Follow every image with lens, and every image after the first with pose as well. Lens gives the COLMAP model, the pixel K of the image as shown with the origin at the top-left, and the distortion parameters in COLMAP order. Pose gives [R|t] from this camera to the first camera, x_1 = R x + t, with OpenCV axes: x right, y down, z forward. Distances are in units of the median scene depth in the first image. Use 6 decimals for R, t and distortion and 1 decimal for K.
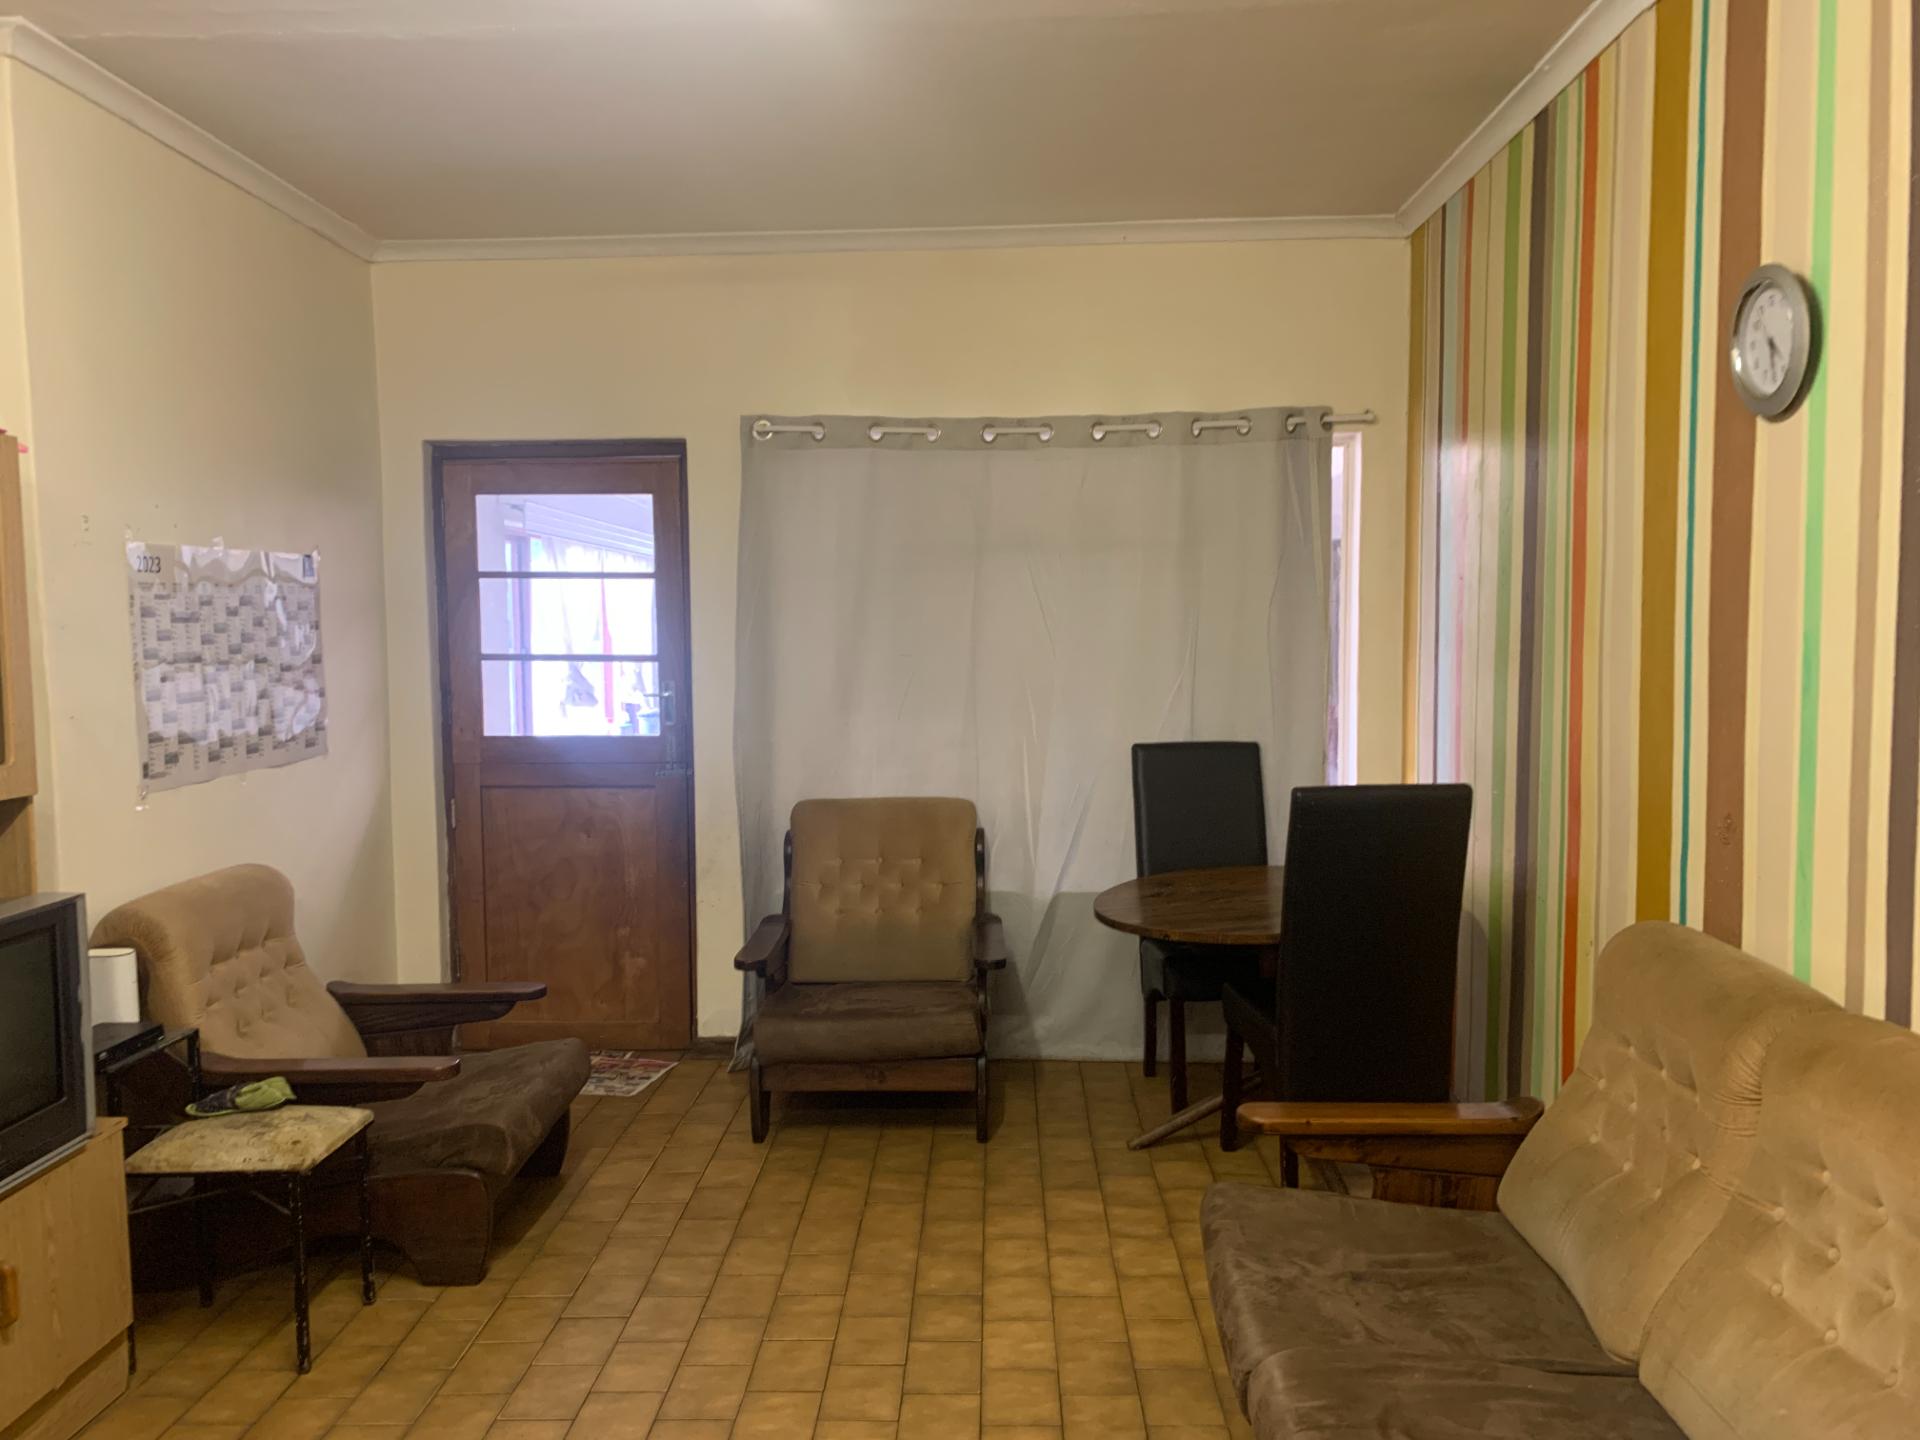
lens RADIAL K [[1465.3, 0, 960.7], [0, 1465.3, 721.8], [0, 0, 1]] dist [0.046963, -0.051130]
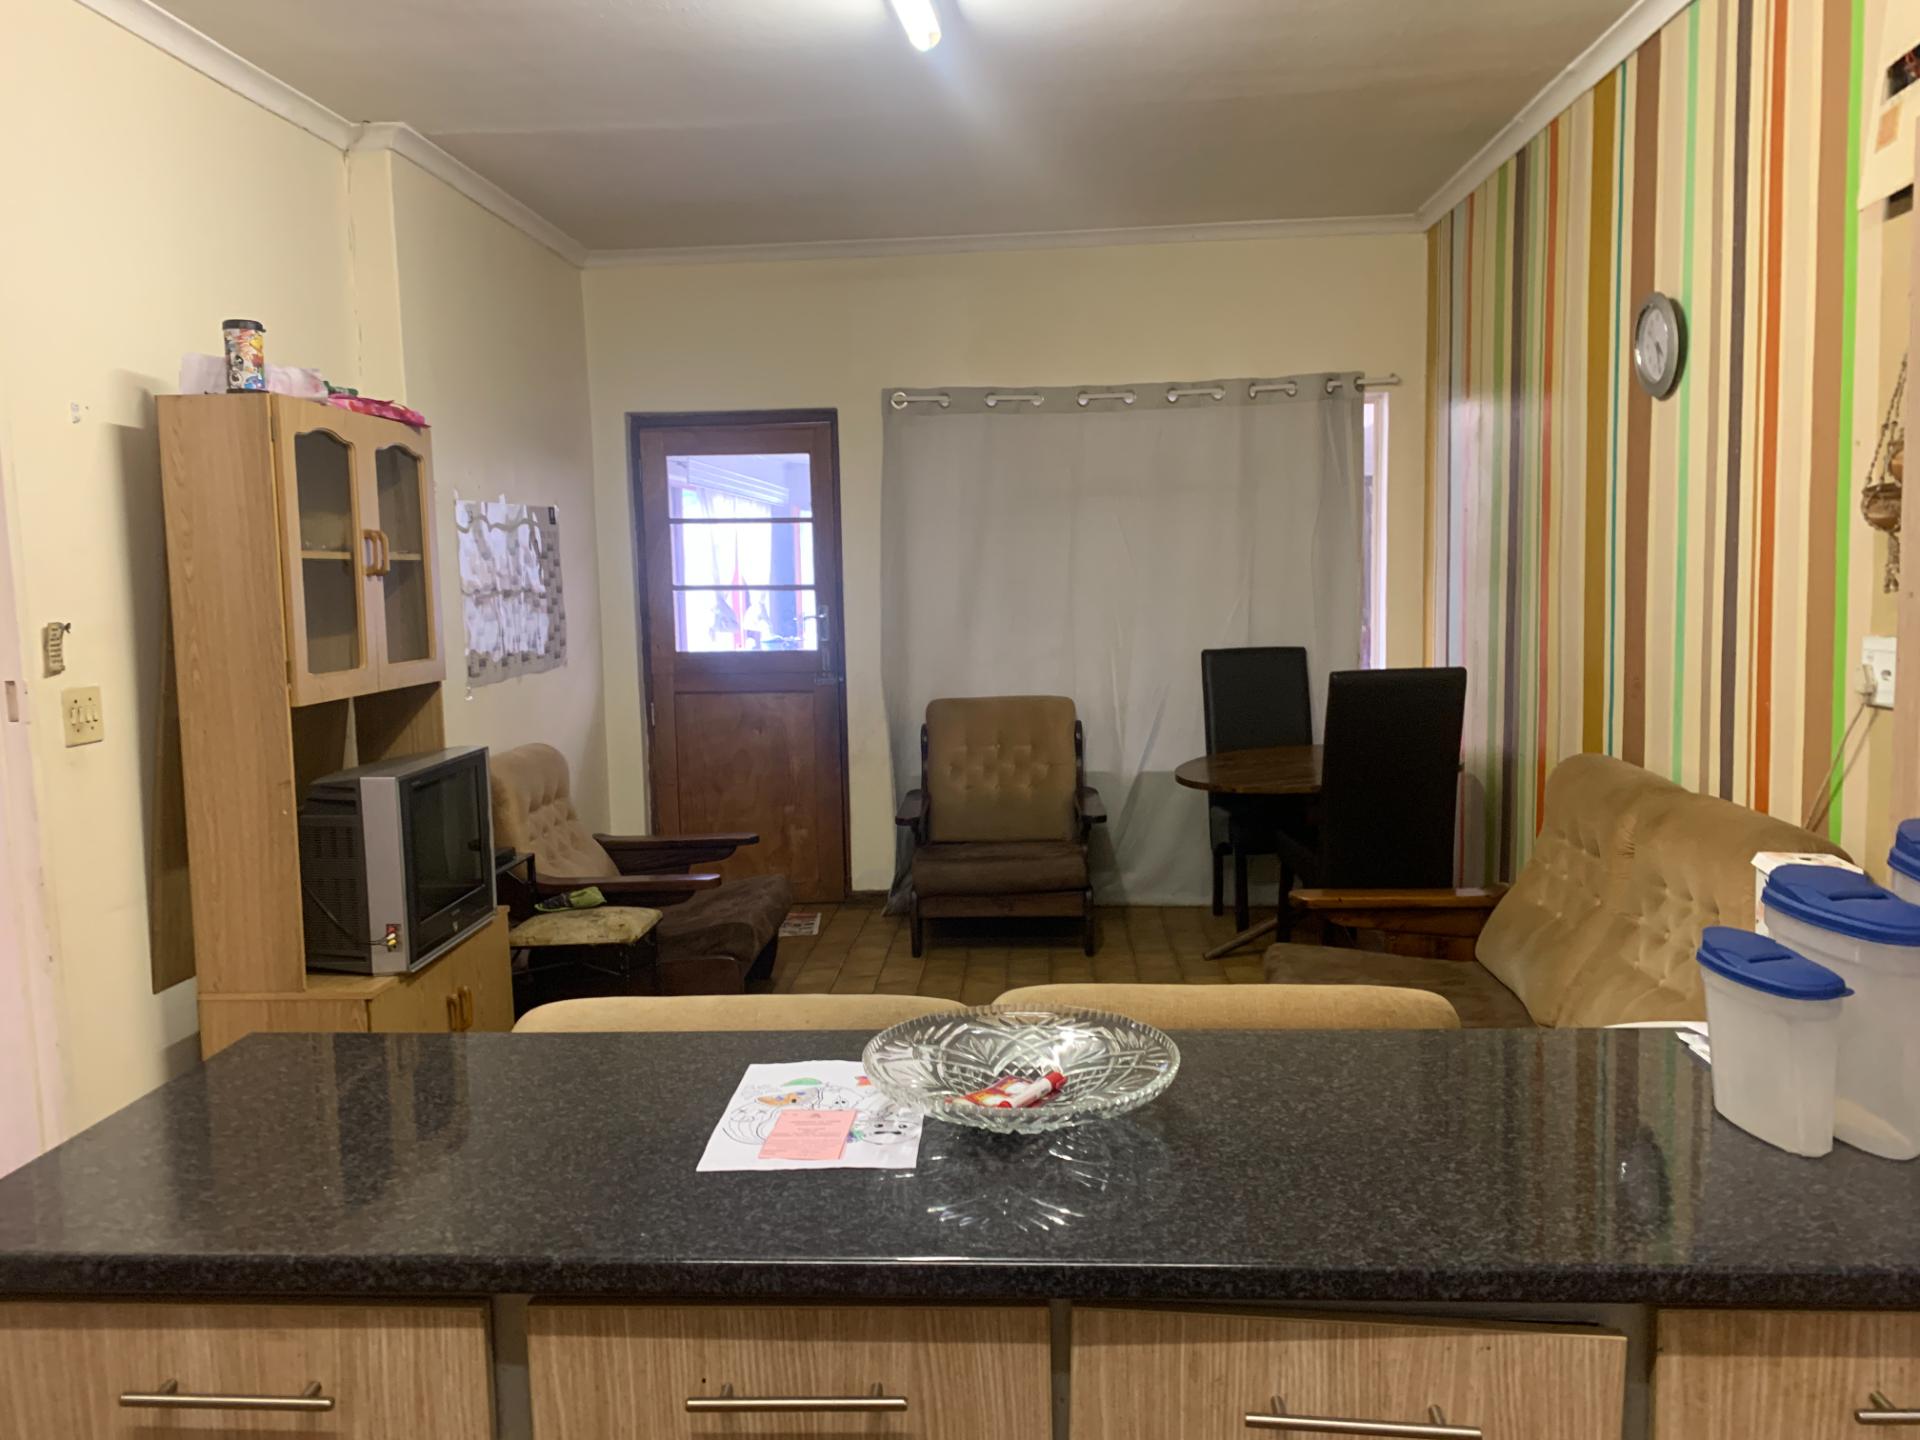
lens RADIAL K [[1465.3, 0, 963.0], [0, 1465.3, 713.6], [0, 0, 1]] dist [0.046963, -0.051130]
pose [[0.999462, -0.012511, -0.030328, -0.054029], [0.013606, 0.999254, 0.036155, 0.024574], [0.029853, -0.036548, 0.998886, -0.278065]]
